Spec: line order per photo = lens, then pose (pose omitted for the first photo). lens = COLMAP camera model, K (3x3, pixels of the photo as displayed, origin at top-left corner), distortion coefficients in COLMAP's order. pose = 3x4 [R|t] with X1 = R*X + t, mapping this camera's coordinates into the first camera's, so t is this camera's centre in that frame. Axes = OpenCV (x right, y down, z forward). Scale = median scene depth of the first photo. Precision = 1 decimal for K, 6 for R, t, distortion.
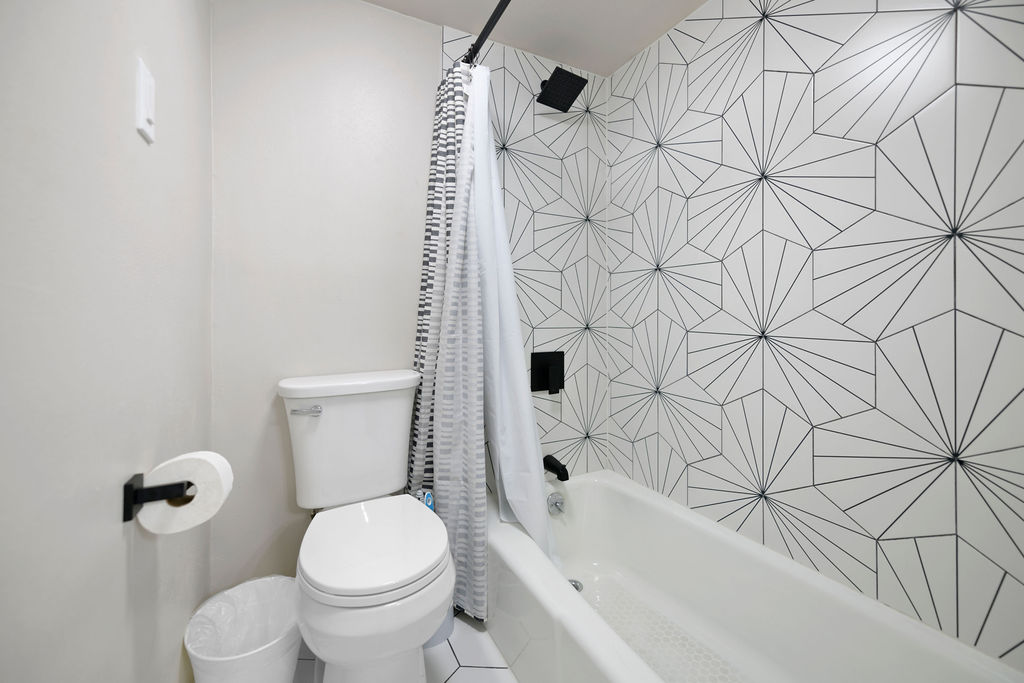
lens RADIAL K [[415.3, 0, 512.9], [0, 415.3, 314.7], [0, 0, 1]] dist [0.010405, -0.000301]
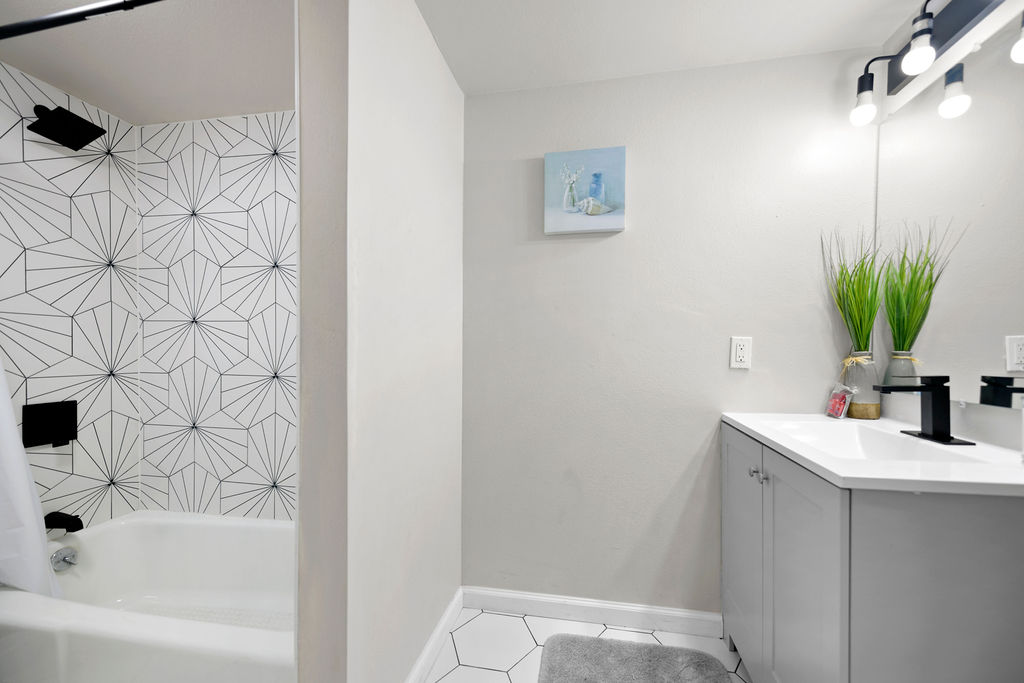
lens RADIAL K [[410.7, 0, 514.0], [0, 410.7, 354.4], [0, 0, 1]] dist [0.008870, -0.000299]
pose [[0.606630, -0.008123, 0.794943, -0.025398], [-0.001593, 0.999933, 0.011433, -0.031653], [-0.794983, -0.008202, 0.606577, -0.395588]]
